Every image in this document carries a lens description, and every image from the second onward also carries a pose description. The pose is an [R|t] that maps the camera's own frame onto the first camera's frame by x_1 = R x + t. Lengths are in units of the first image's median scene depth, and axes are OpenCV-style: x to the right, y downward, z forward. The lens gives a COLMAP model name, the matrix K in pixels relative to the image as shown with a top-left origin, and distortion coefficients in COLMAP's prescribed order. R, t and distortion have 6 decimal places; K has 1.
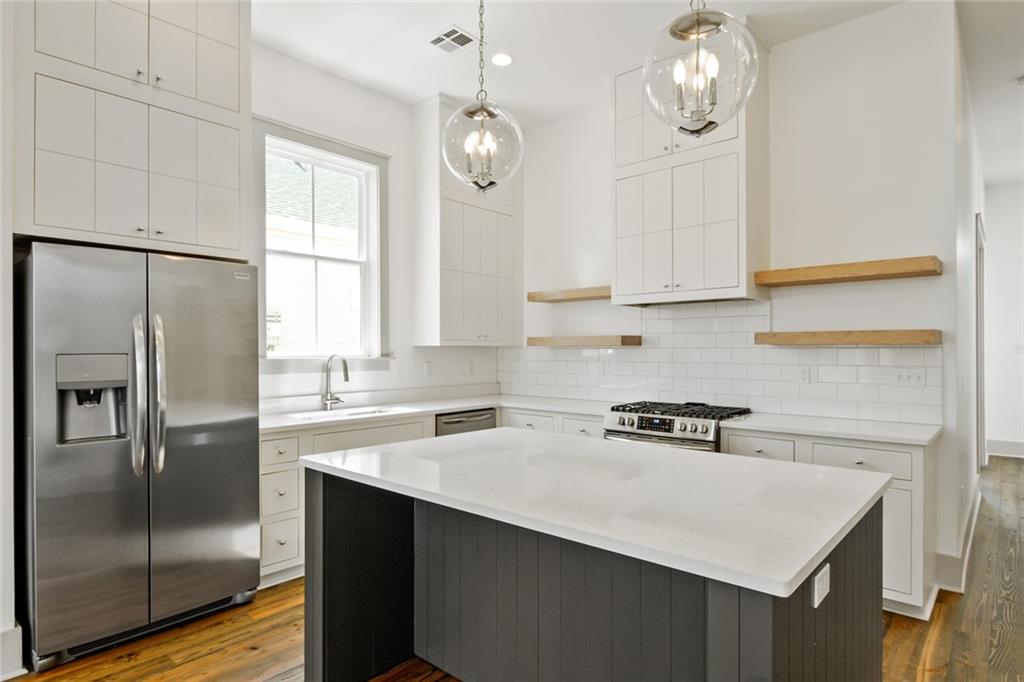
lens RADIAL K [[559.8, 0, 527.9], [0, 559.8, 351.8], [0, 0, 1]] dist [0.002926, -0.000969]
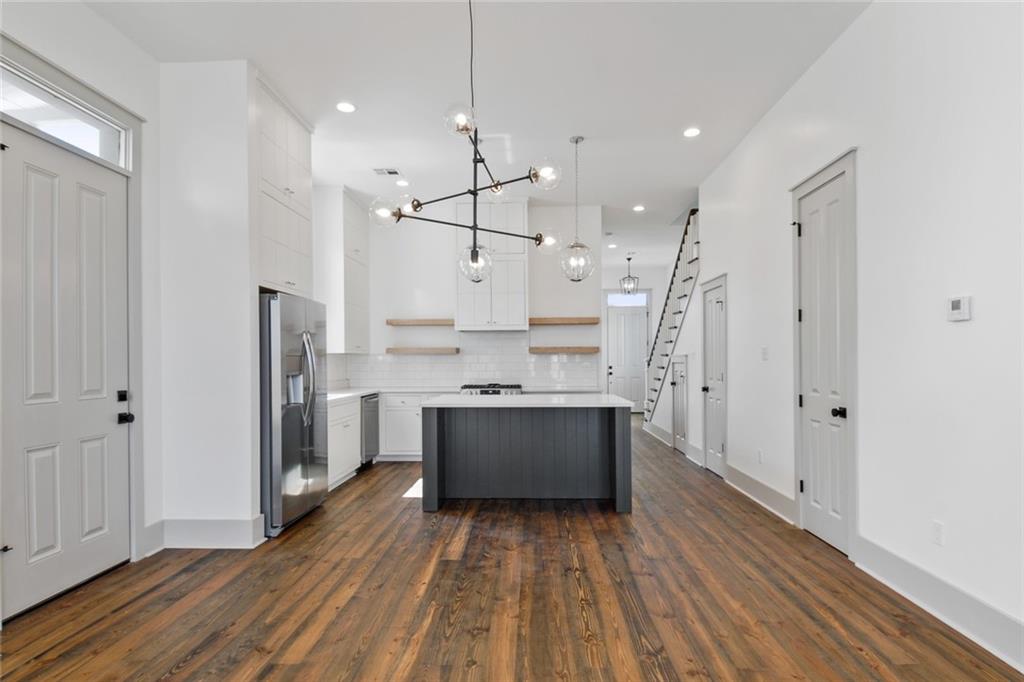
lens RADIAL K [[537.3, 0, 517.0], [0, 537.3, 357.6], [0, 0, 1]] dist [0.000839, -0.000042]
pose [[0.778532, -0.002025, 0.627601, -0.800485], [0.005602, 0.999977, -0.003722, 0.010151], [-0.627580, 0.006414, 0.778526, -0.471320]]
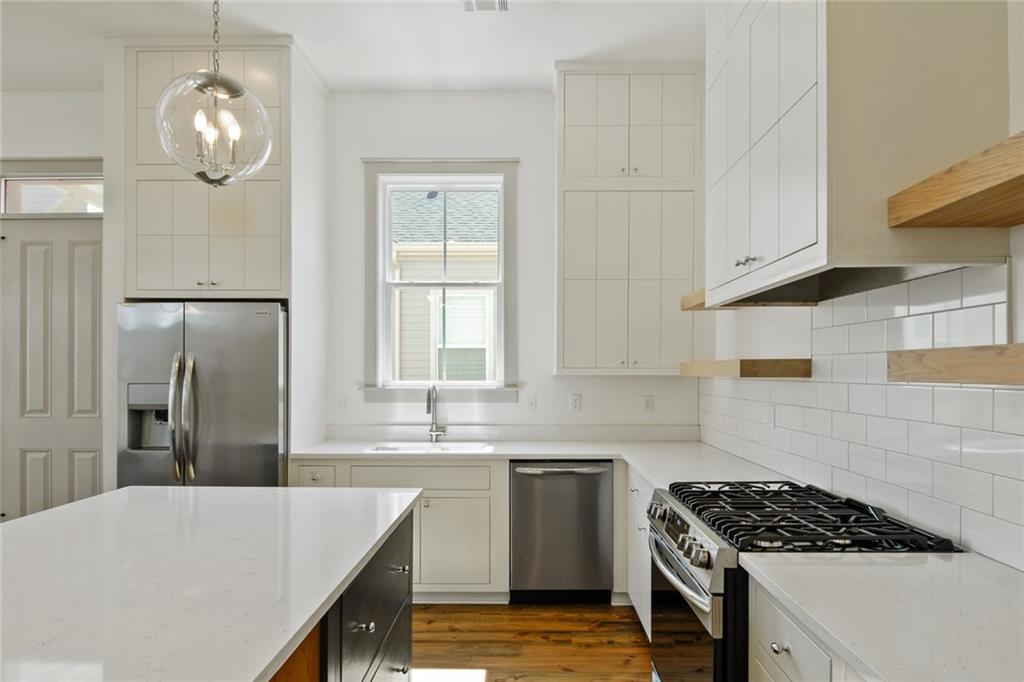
lens RADIAL K [[564.5, 0, 527.8], [0, 564.5, 372.3], [0, 0, 1]] dist [0.014743, -0.000311]
pose [[0.649461, 0.002515, -0.760390, 0.496570], [-0.004997, 0.999987, -0.000962, -0.015849], [0.760378, 0.004425, 0.649465, 0.497307]]
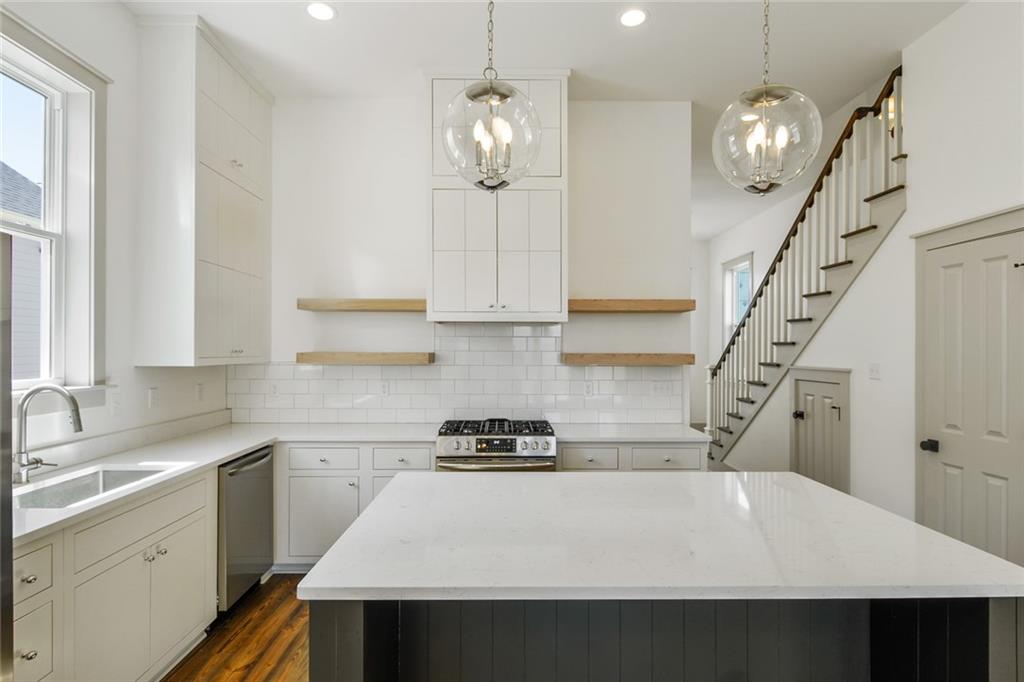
lens RADIAL K [[536.0, 0, 512.9], [0, 536.0, 347.6], [0, 0, 1]] dist [0.001743, -0.000287]
pose [[0.746117, 0.006760, 0.665781, -0.353847], [-0.001229, 0.999961, -0.008775, -0.033179], [-0.665814, 0.005729, 0.746096, 0.246748]]
